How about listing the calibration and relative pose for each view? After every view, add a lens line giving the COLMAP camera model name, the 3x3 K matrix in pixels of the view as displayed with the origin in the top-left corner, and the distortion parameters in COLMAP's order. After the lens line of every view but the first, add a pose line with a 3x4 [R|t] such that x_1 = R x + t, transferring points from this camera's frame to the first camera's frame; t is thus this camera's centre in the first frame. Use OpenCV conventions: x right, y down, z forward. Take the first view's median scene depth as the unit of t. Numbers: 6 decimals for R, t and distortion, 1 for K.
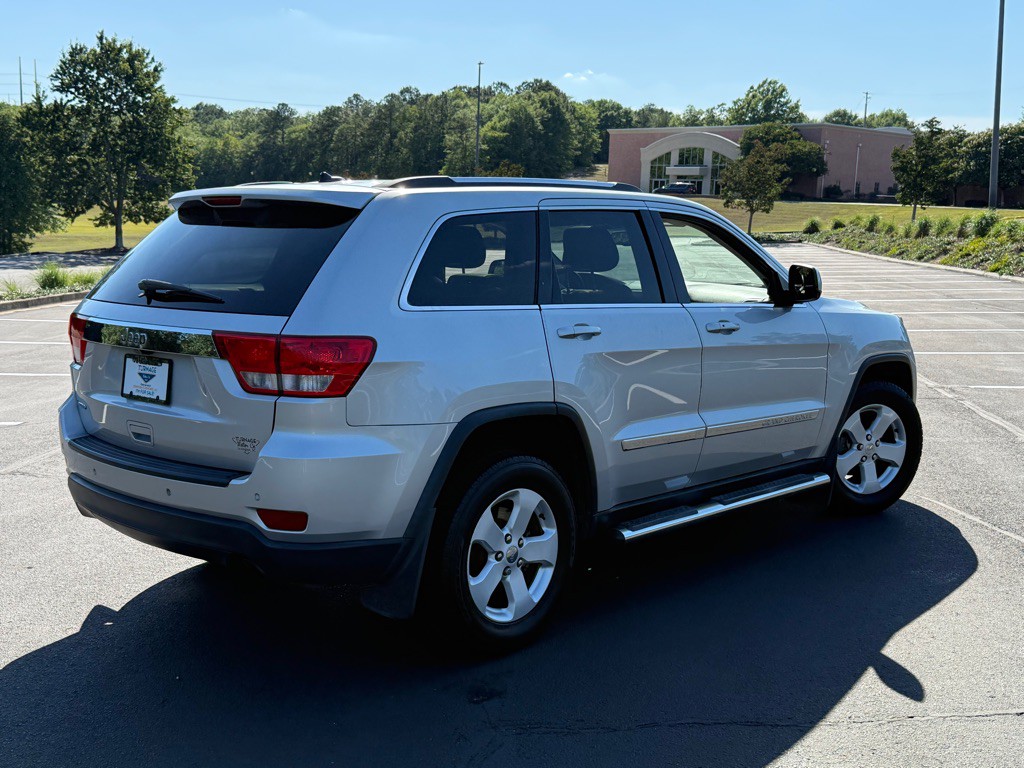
lens RADIAL K [[1157.7, 0, 506.0], [0, 1157.7, 389.7], [0, 0, 1]] dist [0.091174, 0.000000]
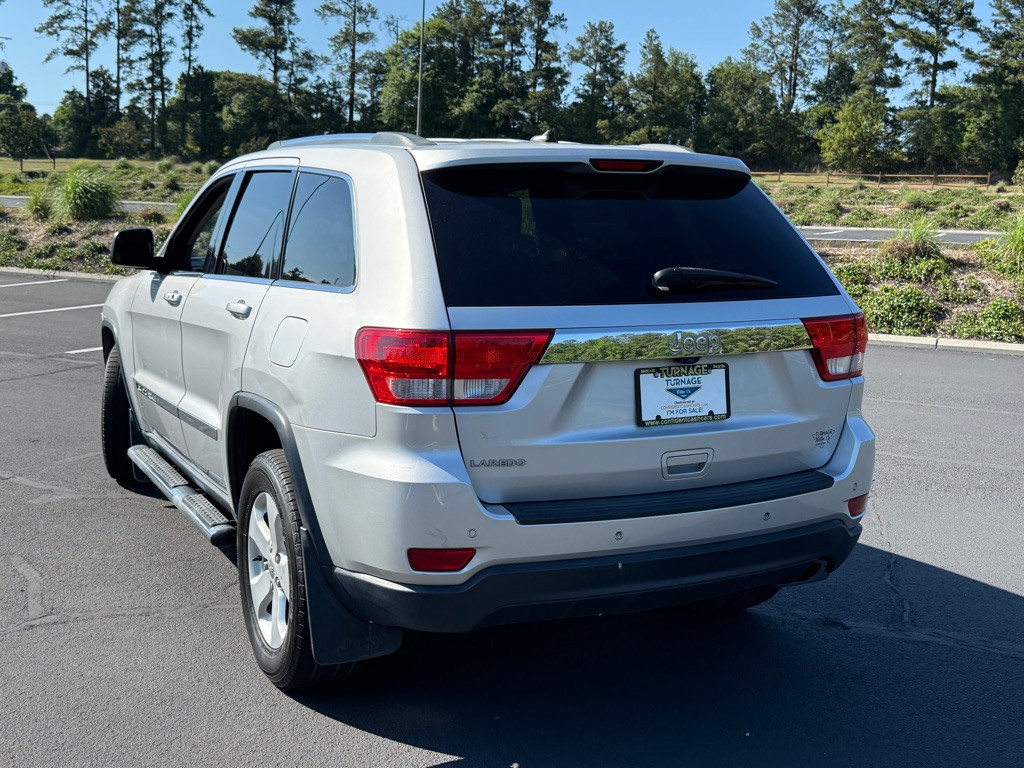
lens RADIAL K [[1157.7, 0, 513.4], [0, 1157.7, 385.9], [0, 0, 1]] dist [0.091174, 0.000000]
pose [[0.333870, -0.142893, 0.931726, -0.702233], [0.111429, 0.987496, 0.111518, -0.075019], [-0.936010, 0.066589, 0.345617, 0.548442]]
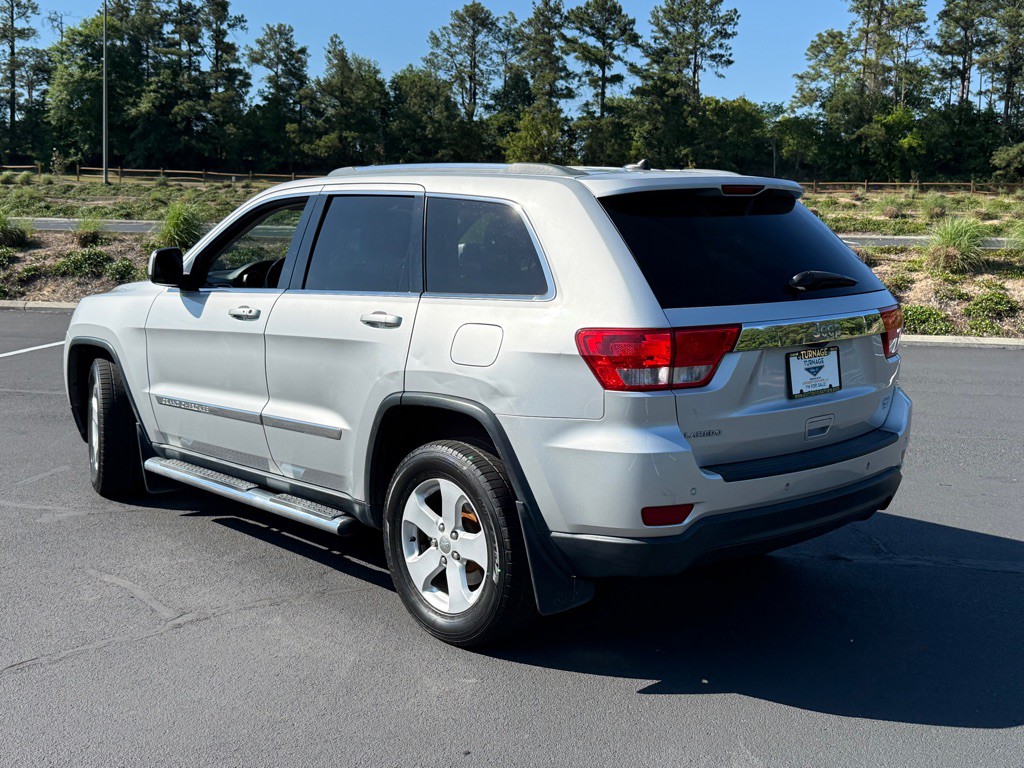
lens RADIAL K [[1157.7, 0, 508.5], [0, 1157.7, 388.6], [0, 0, 1]] dist [0.091174, 0.000000]
pose [[0.077914, -0.152397, 0.985243, -0.851991], [0.130931, 0.981252, 0.141426, -0.110538], [-0.988325, 0.117980, 0.096406, 0.761448]]
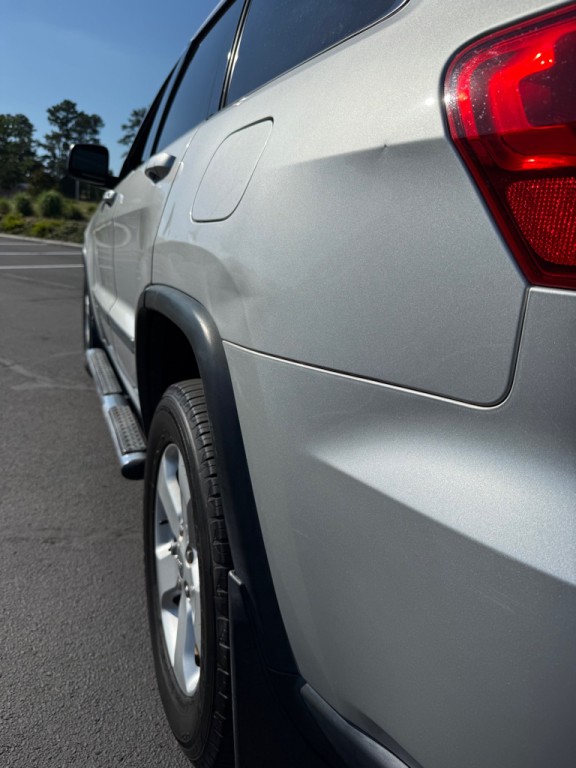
lens RADIAL K [[556.1, 0, 286.4], [0, 556.1, 383.8], [0, 0, 1]] dist [-0.032349, -0.000286]
pose [[0.416402, -0.198348, 0.887281, -0.342112], [0.039239, 0.978924, 0.200420, -0.024025], [-0.908334, -0.048639, 0.415409, 0.768592]]
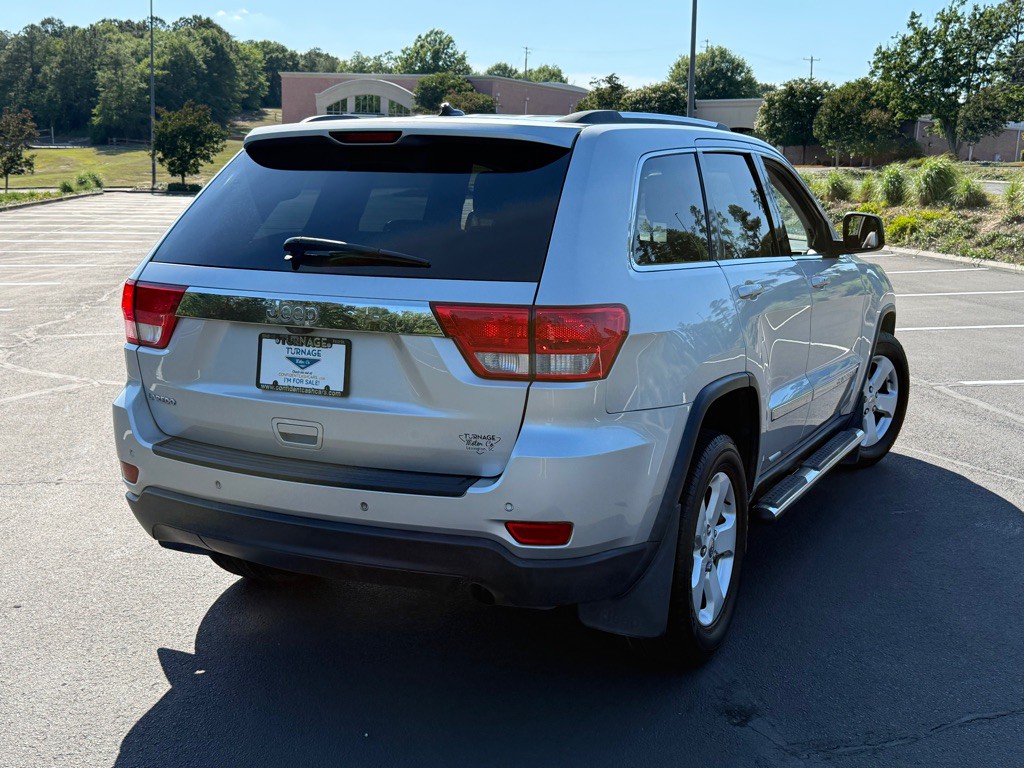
lens RADIAL K [[1157.7, 0, 512.2], [0, 1157.7, 378.8], [0, 0, 1]] dist [0.091174, 0.000000]
pose [[0.959390, -0.043029, 0.278780, -0.256191], [0.033475, 0.998680, 0.038947, -0.016614], [-0.280088, -0.028033, 0.959565, 0.136810]]
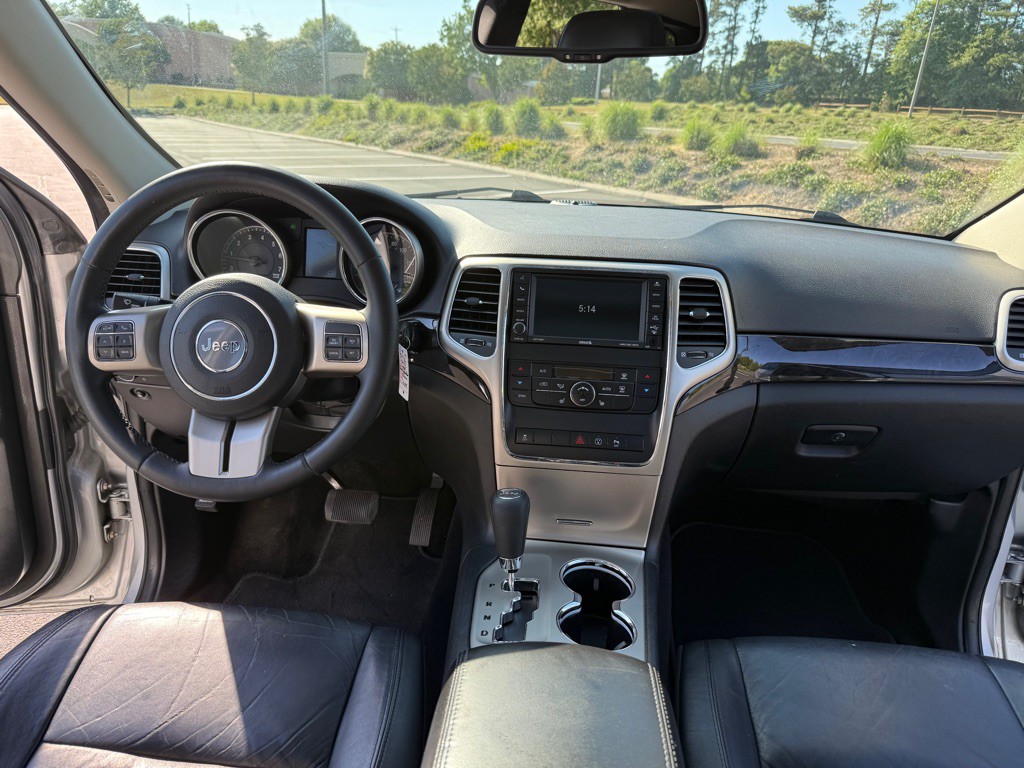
lens RADIAL K [[727.0, 0, 509.3], [0, 727.0, 408.2], [0, 0, 1]] dist [-0.016770, 0.000719]
pose [[0.780595, -0.205323, 0.590351, 0.005458], [0.049264, 0.961777, 0.269365, -0.097547], [-0.623093, -0.181182, 0.760873, 0.874393]]
